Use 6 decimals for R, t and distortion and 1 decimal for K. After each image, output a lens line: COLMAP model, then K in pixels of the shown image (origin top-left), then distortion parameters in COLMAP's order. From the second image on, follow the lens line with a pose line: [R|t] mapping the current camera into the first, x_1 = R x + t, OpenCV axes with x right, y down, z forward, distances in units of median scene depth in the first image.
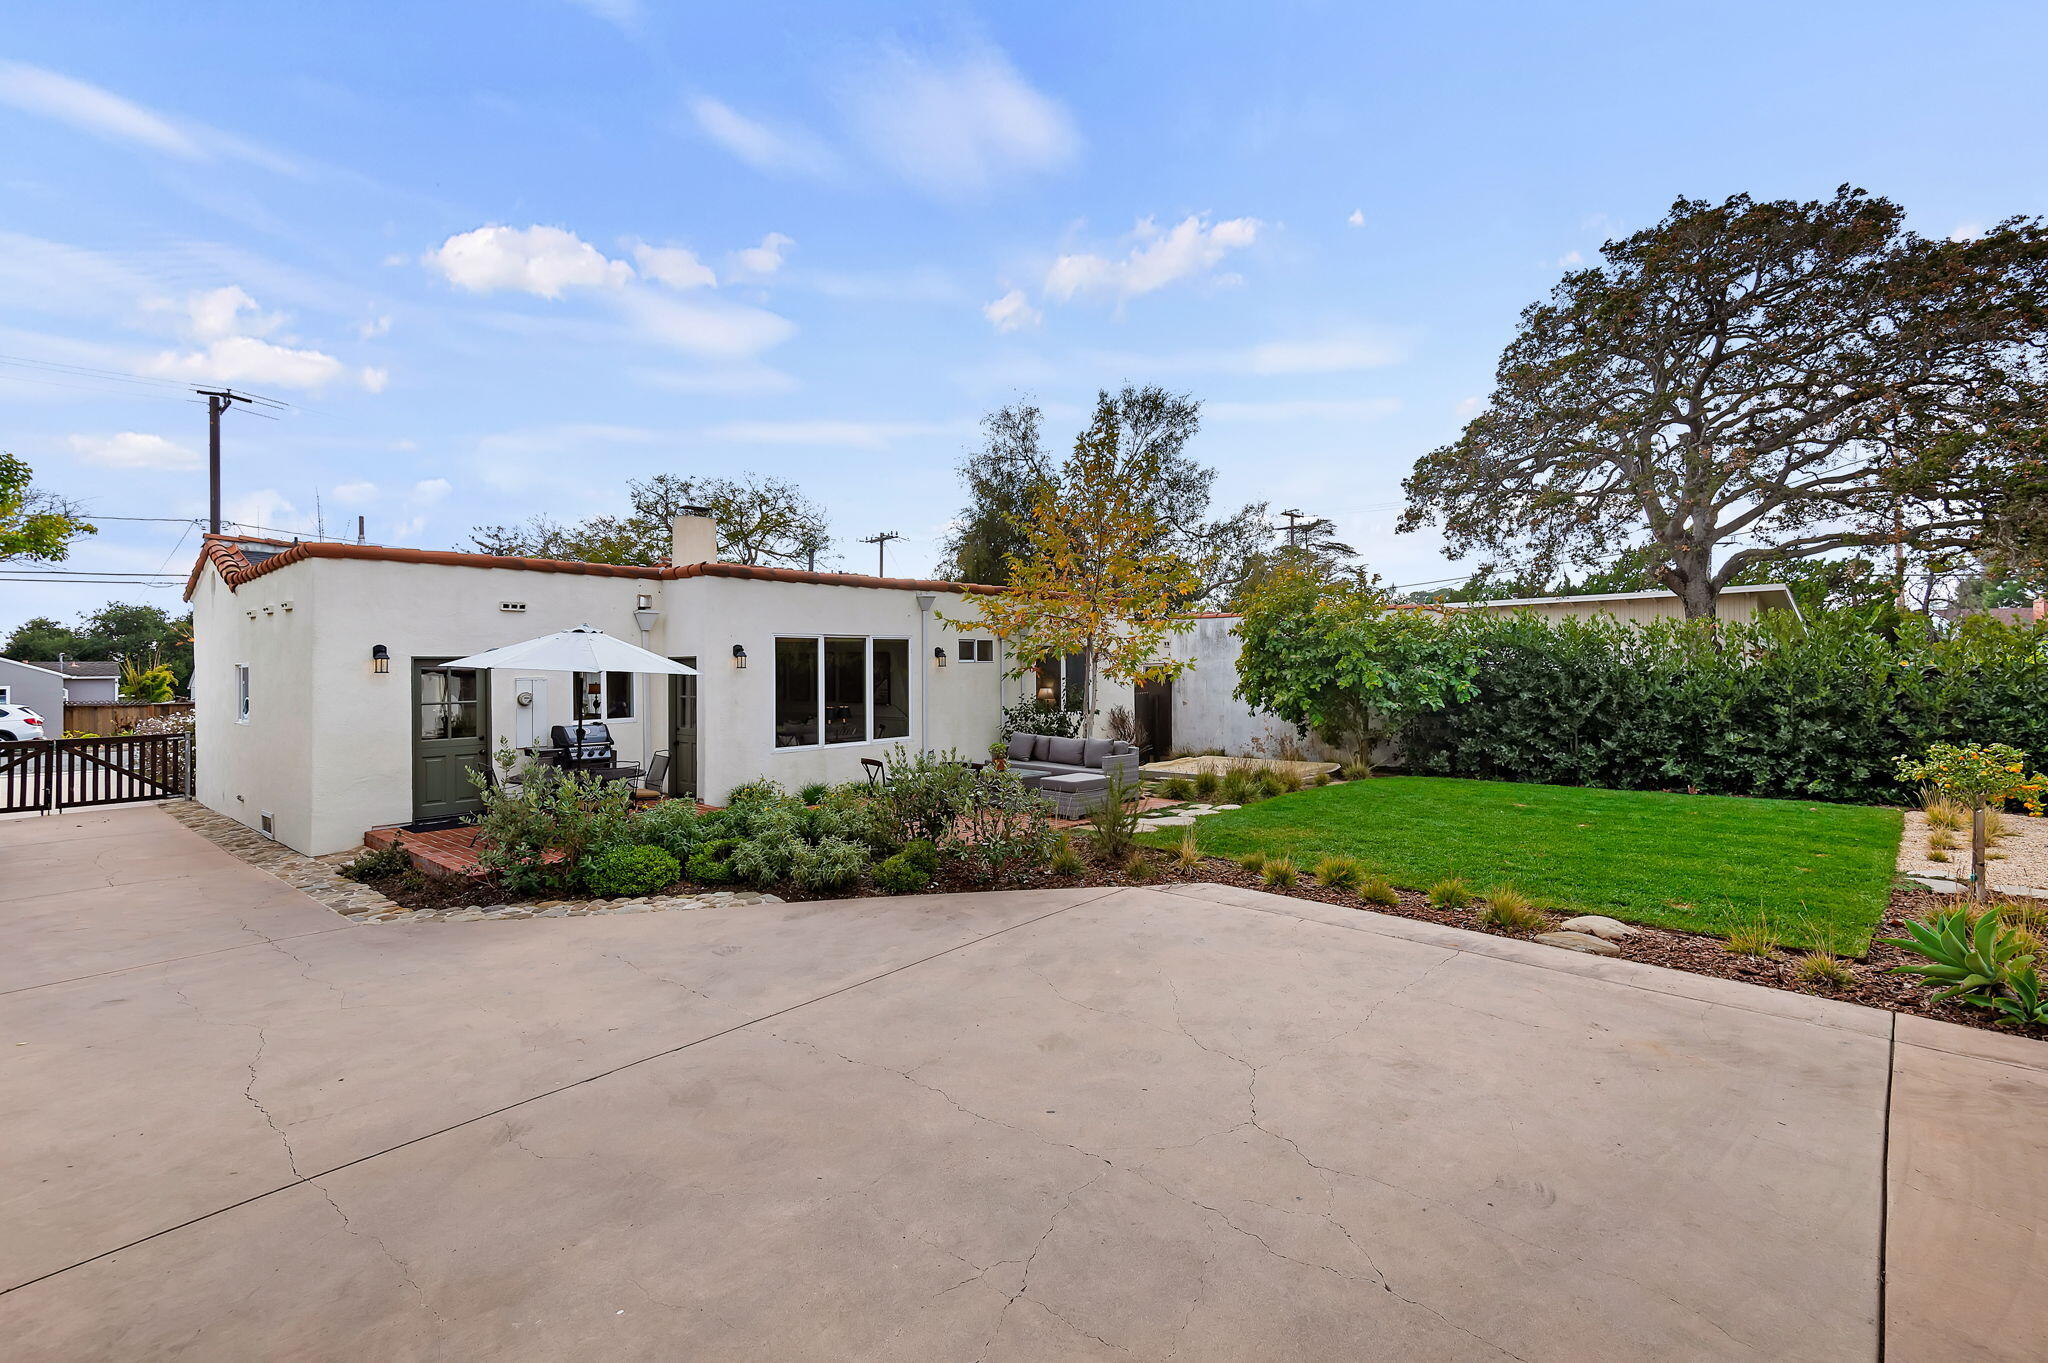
lens RADIAL K [[878.7, 0, 1040.6], [0, 878.7, 669.1], [0, 0, 1]] dist [0.038736, 0.000140]
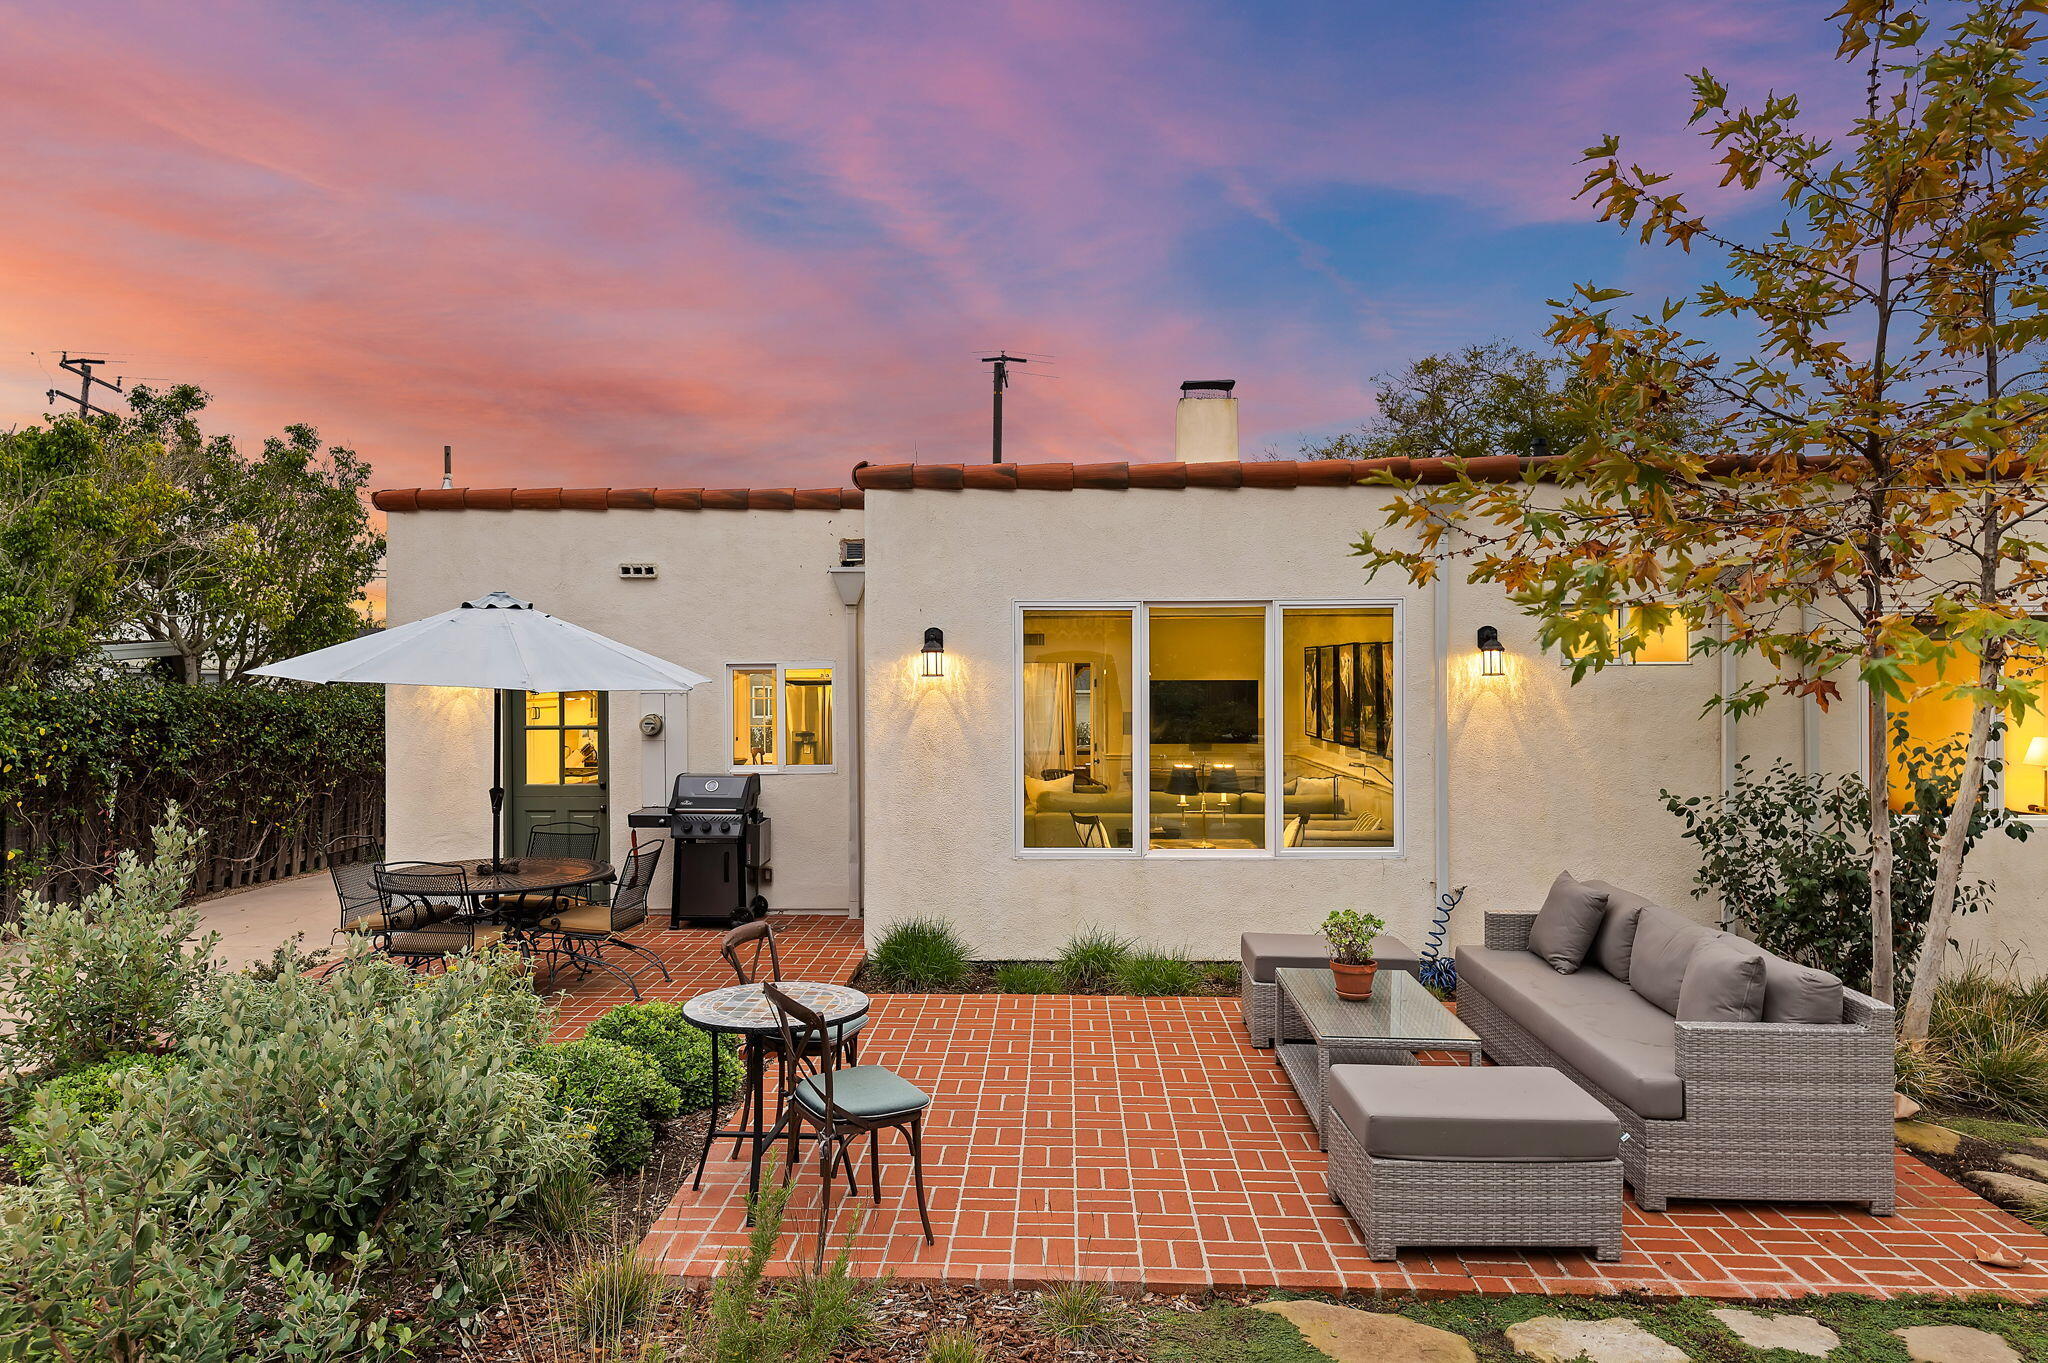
lens RADIAL K [[1312.0, 0, 1030.9], [0, 1312.0, 673.3], [0, 0, 1]] dist [0.002311, 0.011592]
pose [[0.658724, 0.007006, -0.752352, 0.208213], [-0.006933, 0.999971, 0.003242, -0.004919], [0.752353, 0.003081, 0.658753, 0.509737]]
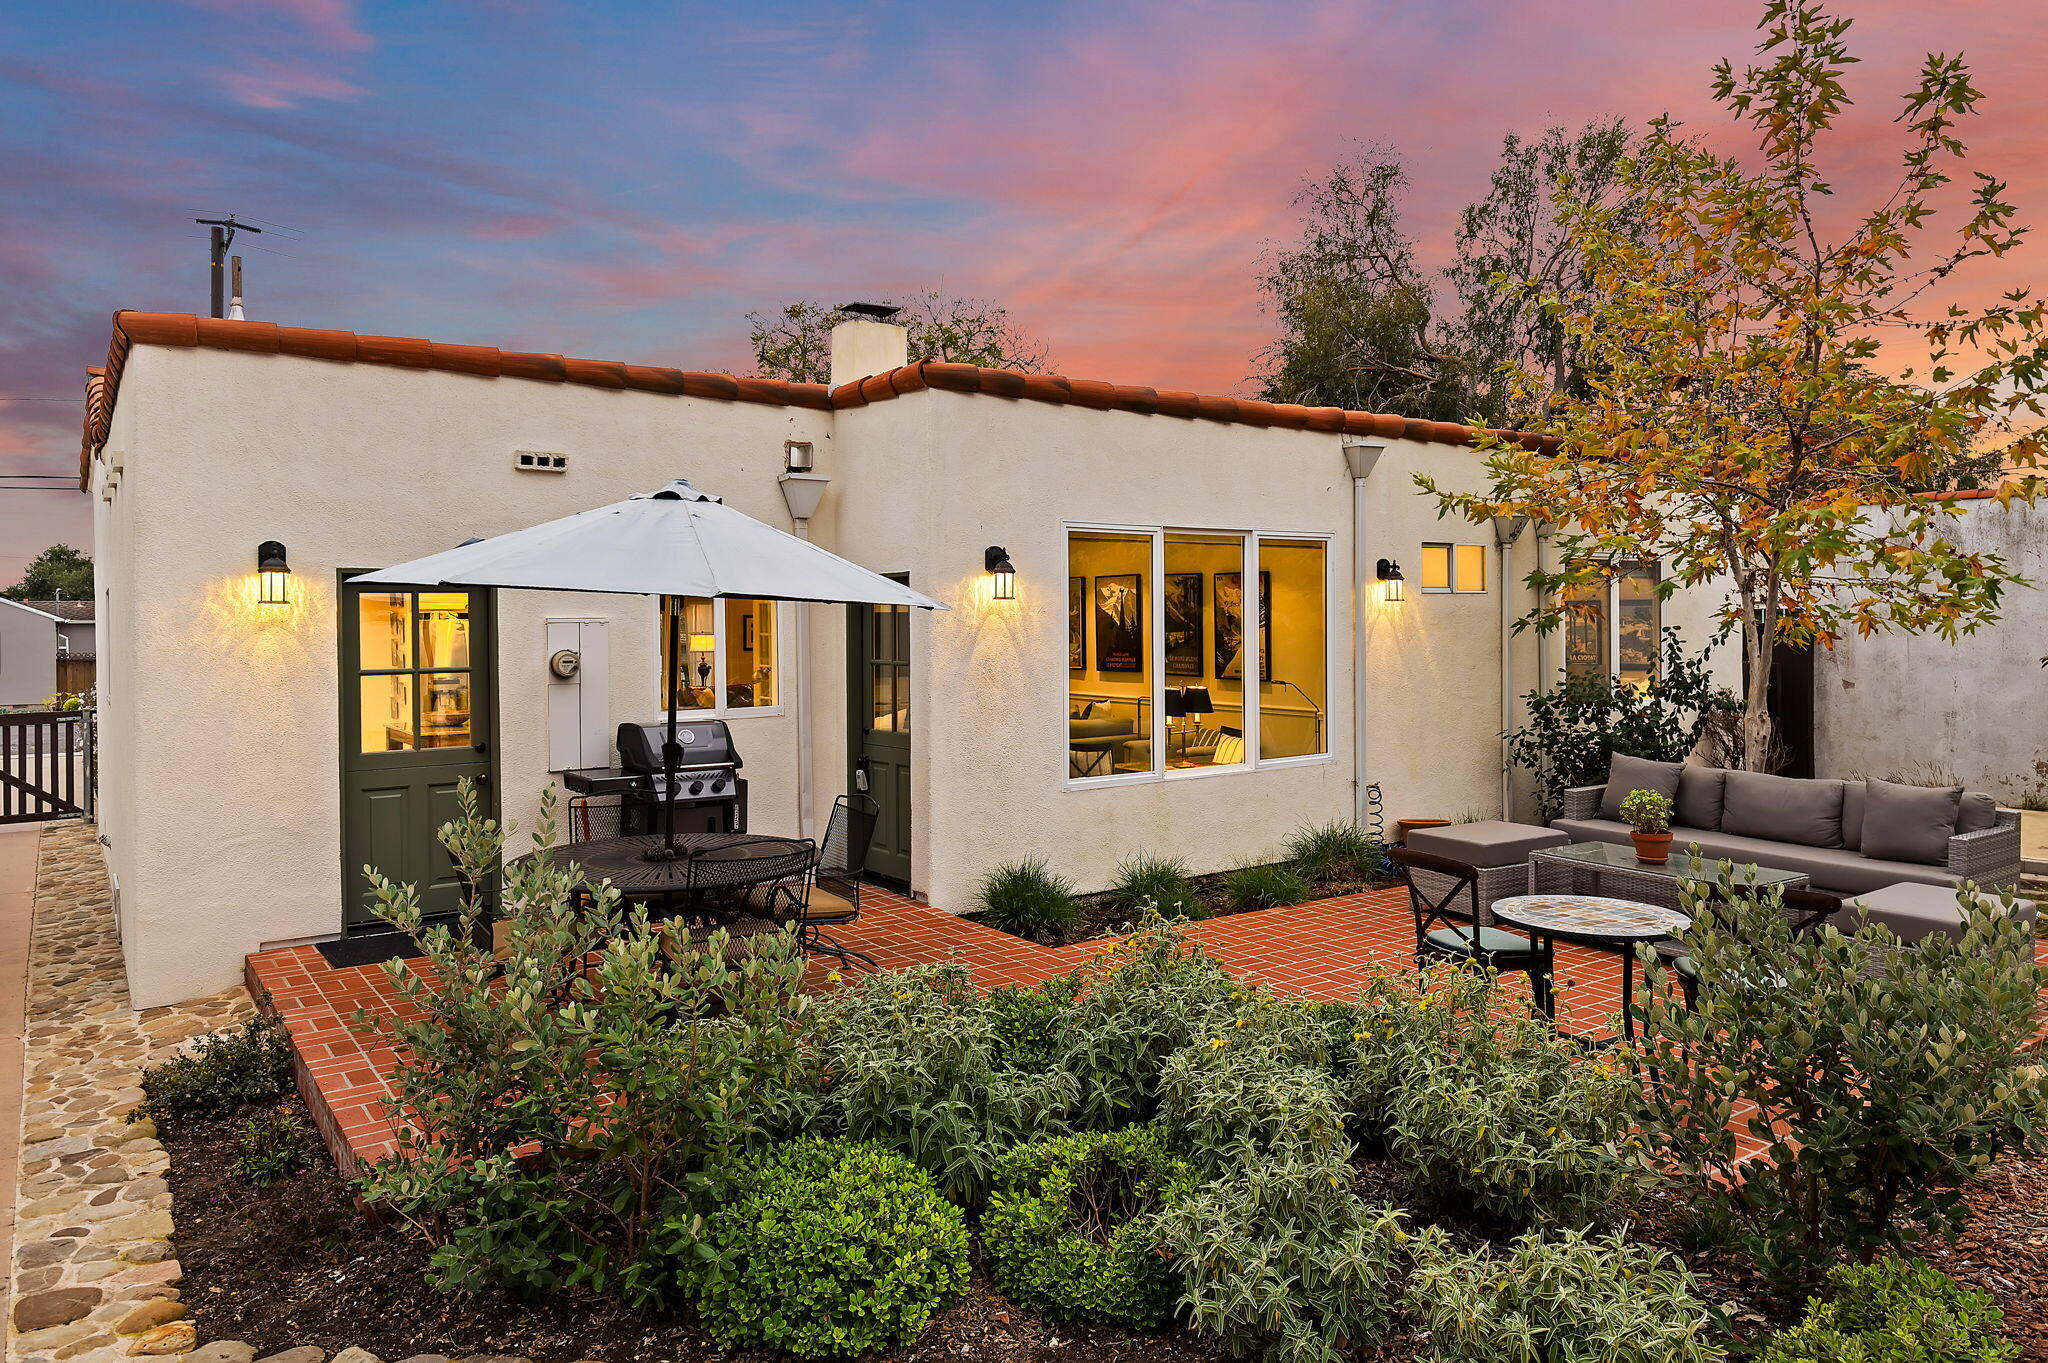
lens RADIAL K [[1312.0, 0, 1045.1], [0, 1312.0, 643.2], [0, 0, 1]] dist [0.002311, 0.011592]
pose [[0.978644, 0.008390, -0.205392, -0.165110], [-0.004569, 0.999808, 0.019073, 0.007256], [0.205513, -0.017727, 0.978494, 0.324236]]
